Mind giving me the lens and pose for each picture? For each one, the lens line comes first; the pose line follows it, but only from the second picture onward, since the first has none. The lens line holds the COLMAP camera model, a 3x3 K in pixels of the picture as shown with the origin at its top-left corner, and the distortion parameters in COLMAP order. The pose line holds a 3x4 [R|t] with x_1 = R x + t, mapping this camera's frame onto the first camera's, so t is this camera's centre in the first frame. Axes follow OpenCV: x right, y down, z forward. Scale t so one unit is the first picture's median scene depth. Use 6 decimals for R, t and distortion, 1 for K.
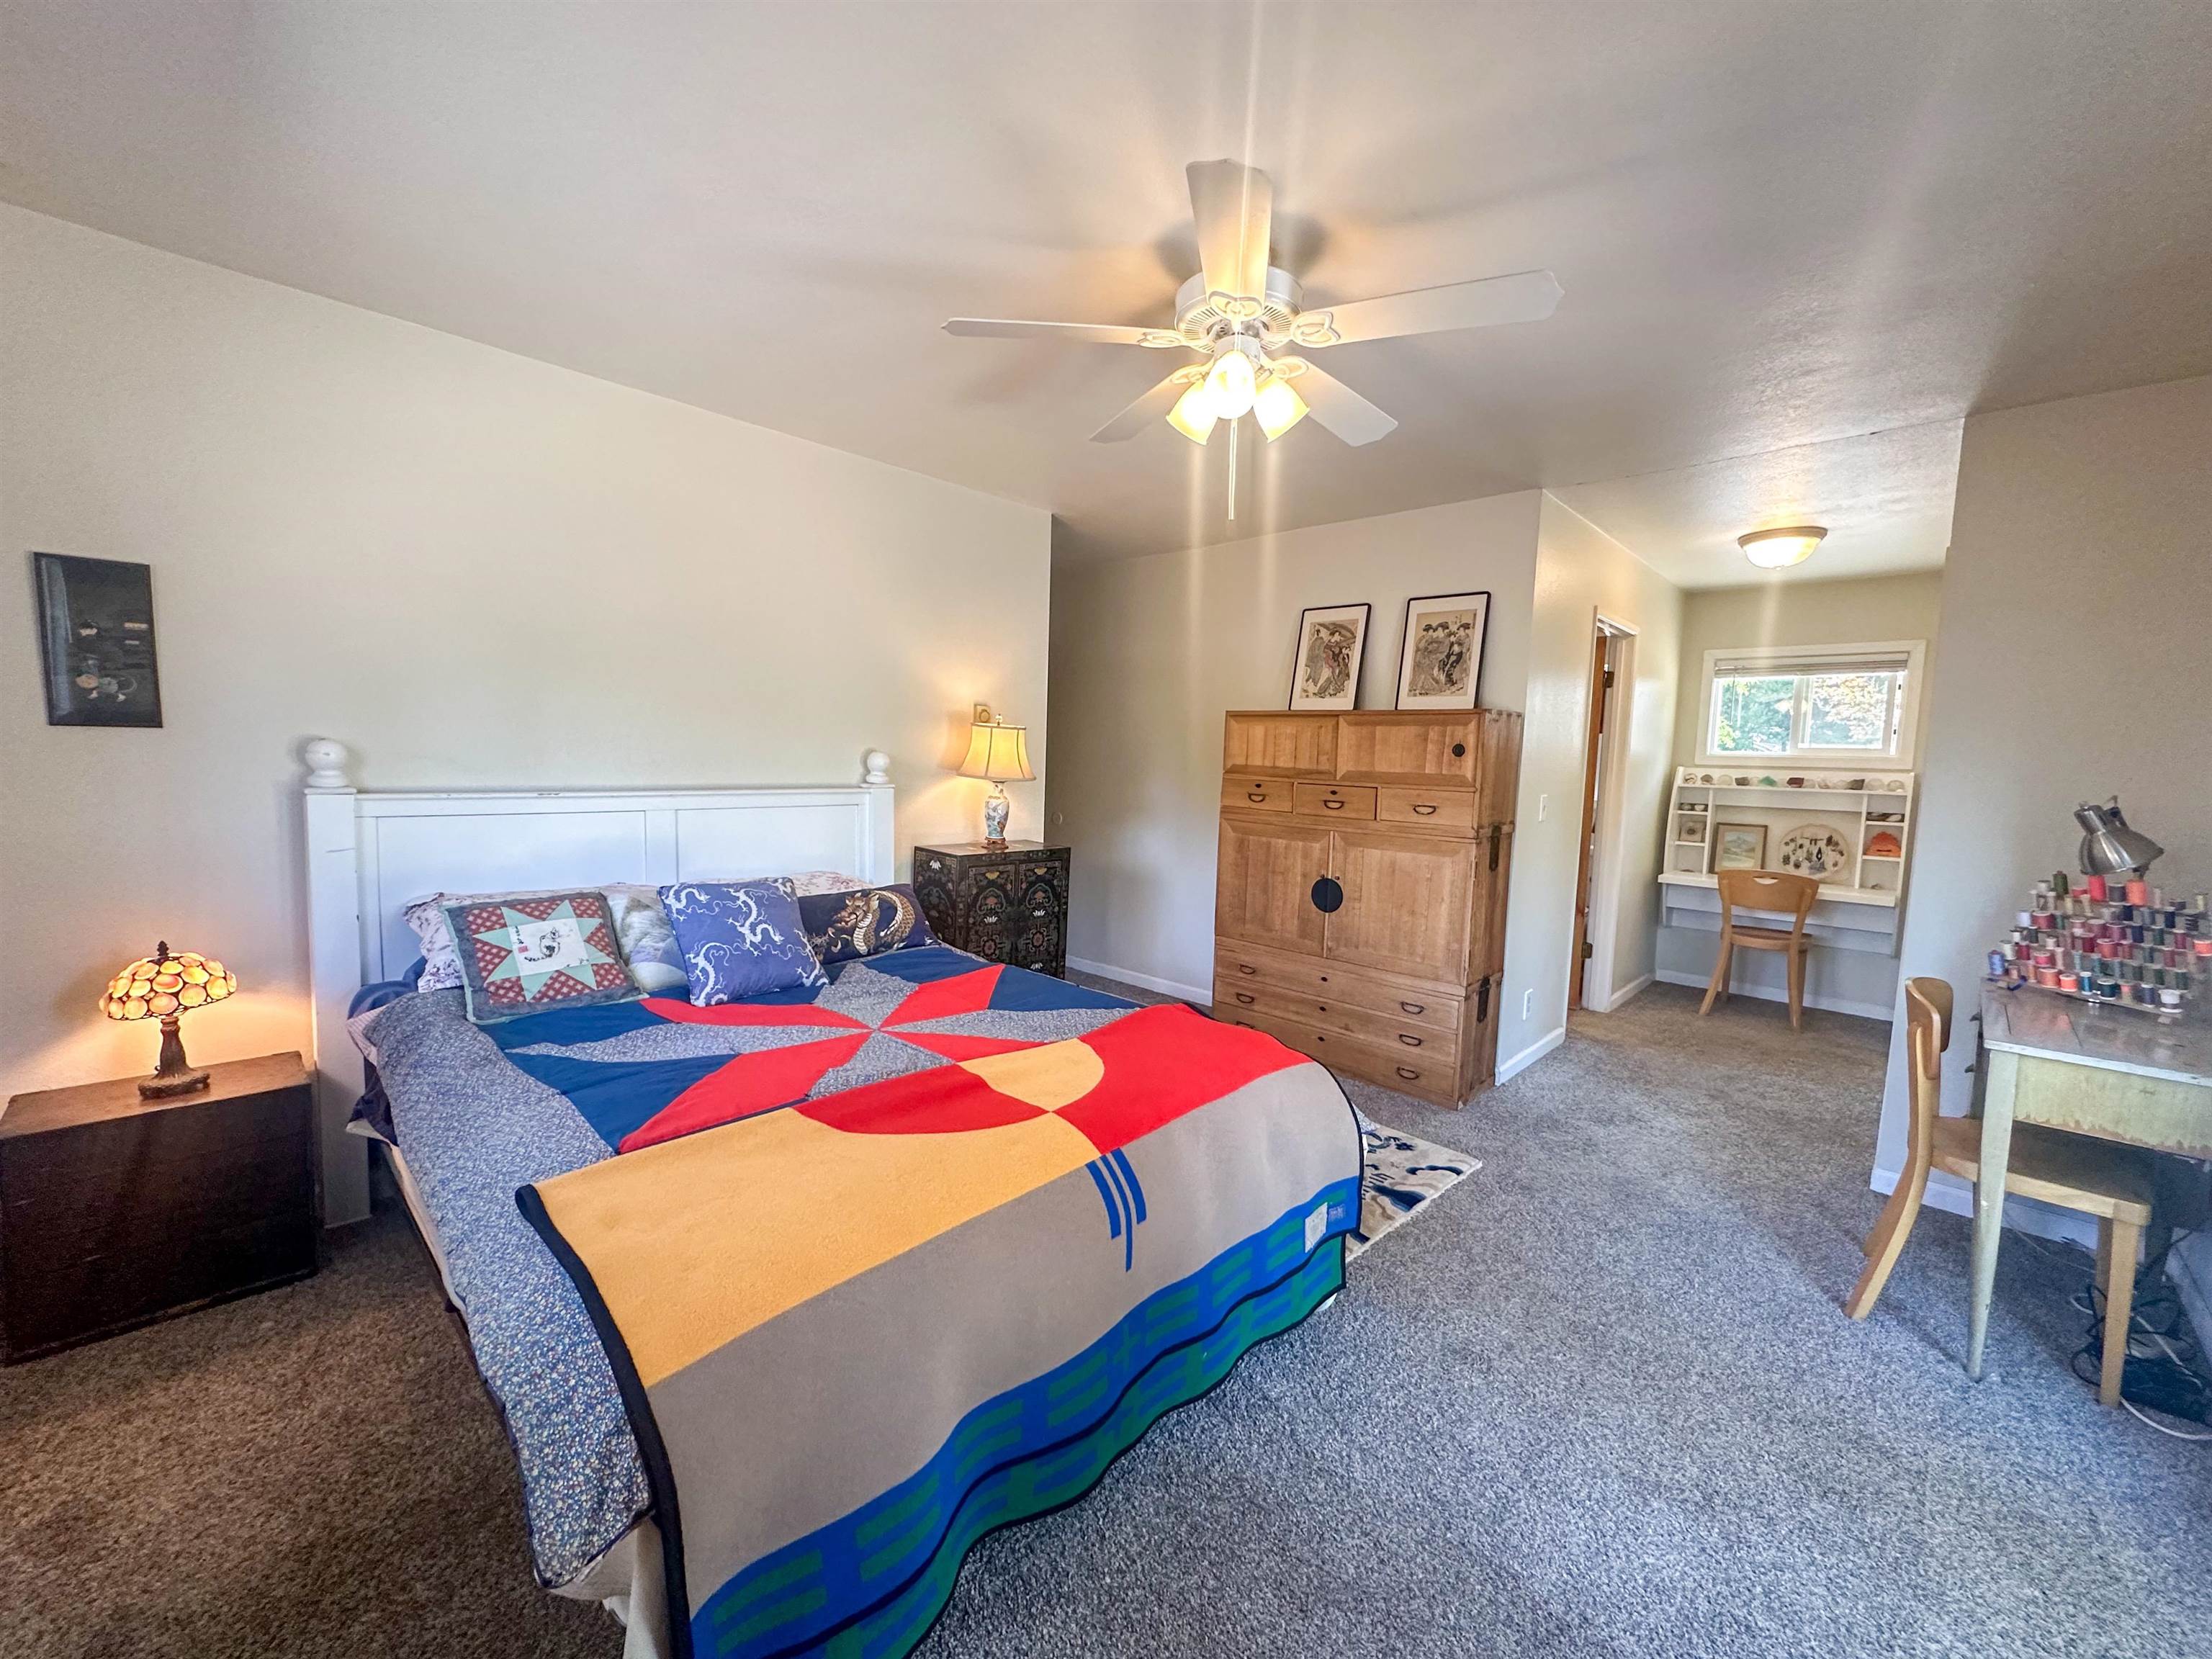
lens RADIAL K [[877.2, 0, 1103.5], [0, 877.2, 830.4], [0, 0, 1]] dist [-0.004469, 0.000210]
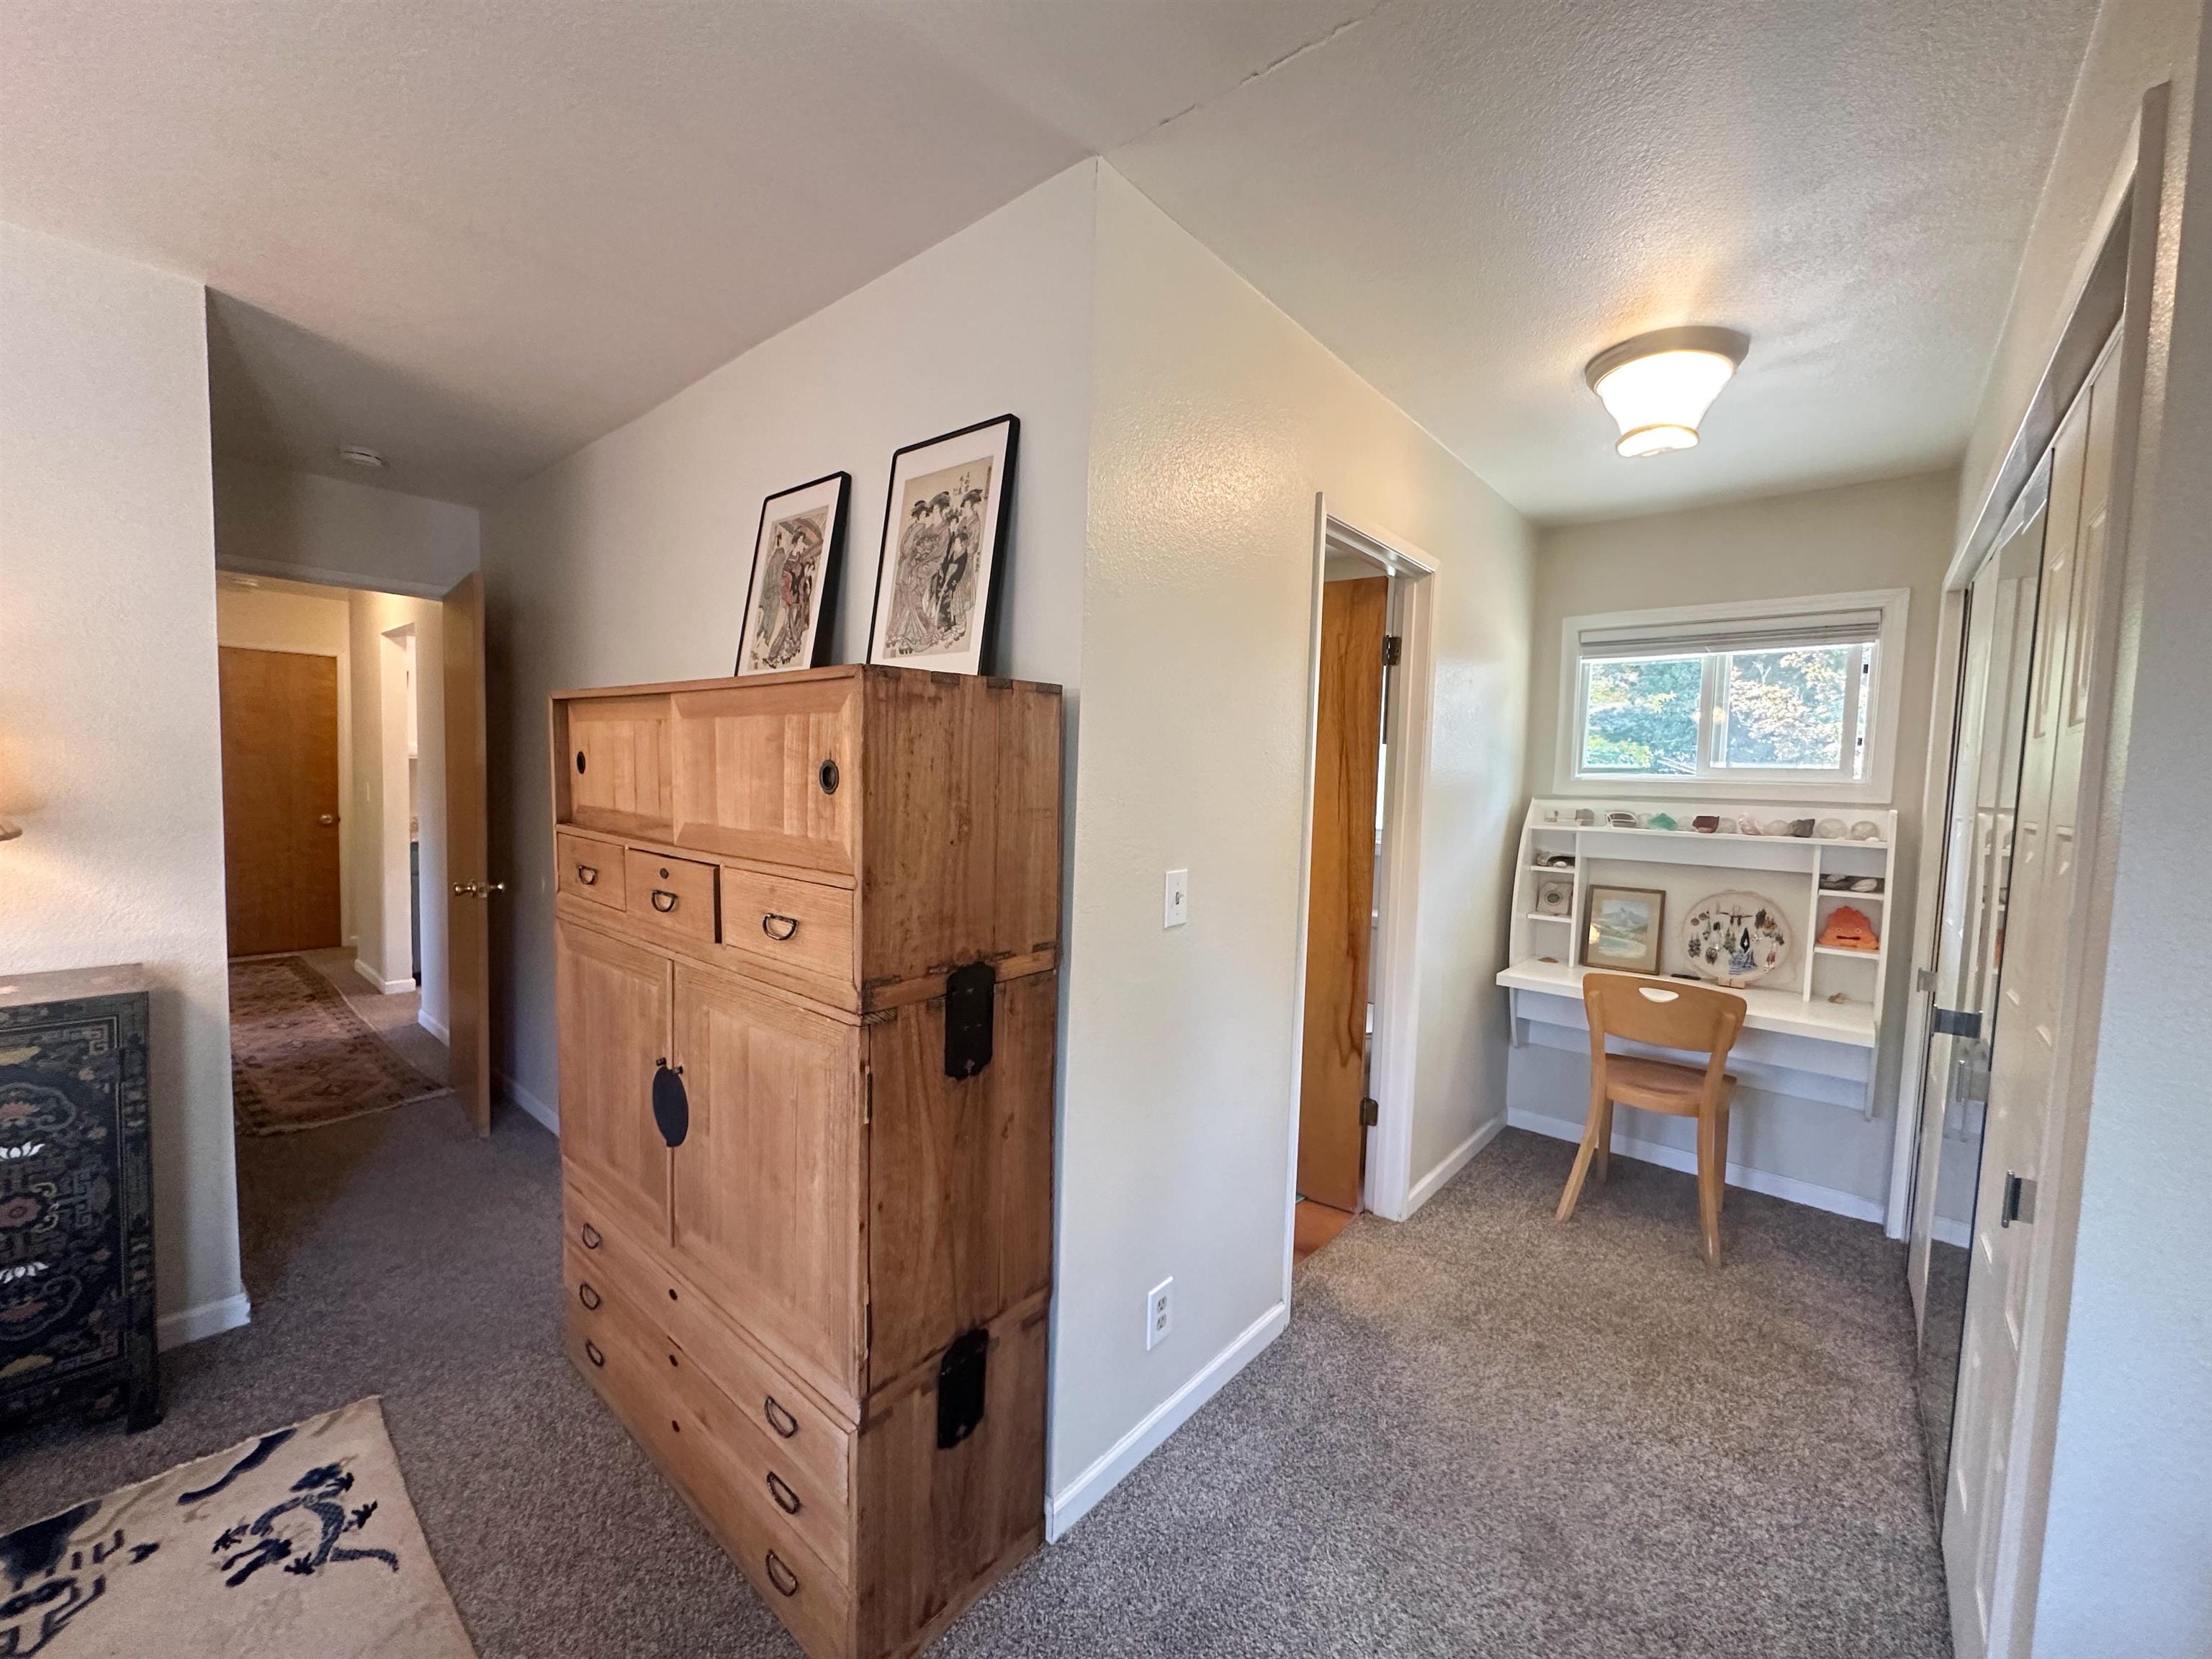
lens RADIAL K [[877.2, 0, 1104.2], [0, 877.2, 829.5], [0, 0, 1]] dist [-0.004469, 0.000210]
pose [[0.998430, -0.004328, 0.055851, 0.343356], [0.005635, 0.999713, -0.023265, -0.040295], [-0.055735, 0.023543, 0.998168, 0.420645]]
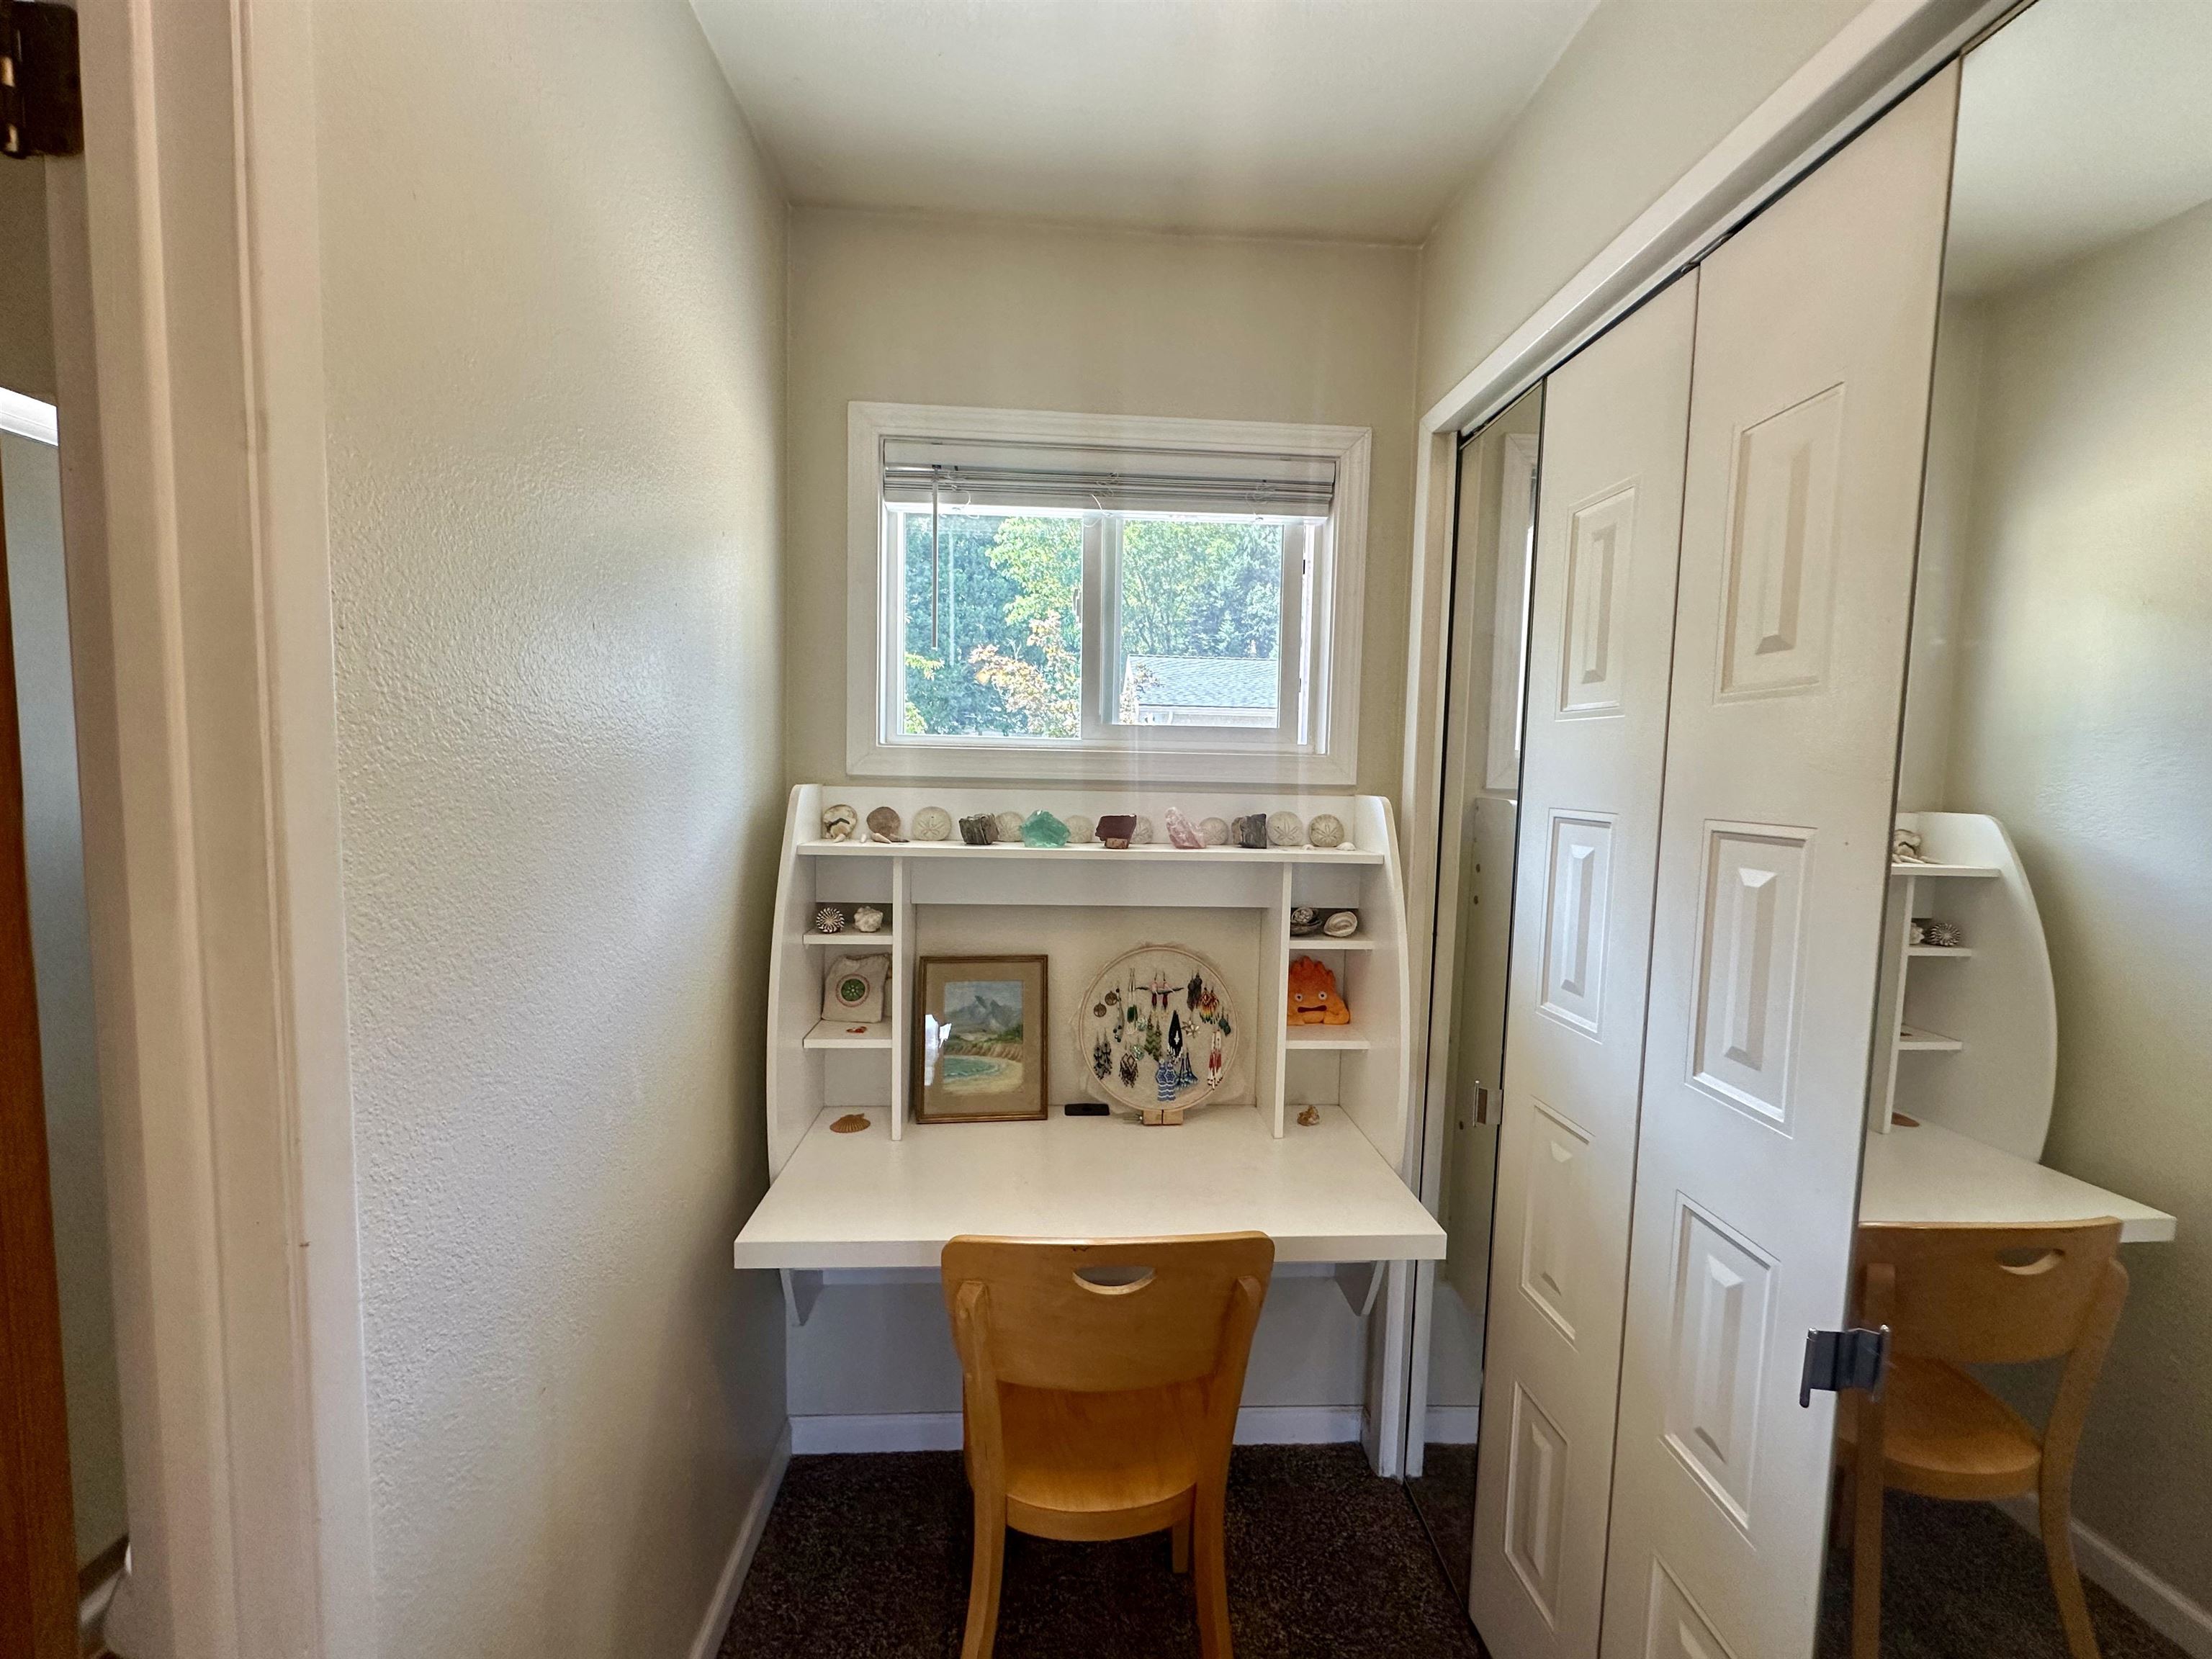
lens RADIAL K [[877.2, 0, 1109.9], [0, 877.2, 841.5], [0, 0, 1]] dist [-0.004469, 0.000210]
pose [[0.674255, -0.077440, 0.734428, 0.569209], [0.061821, 0.996915, 0.048362, -0.068539], [-0.735907, 0.012795, 0.676962, 0.807646]]
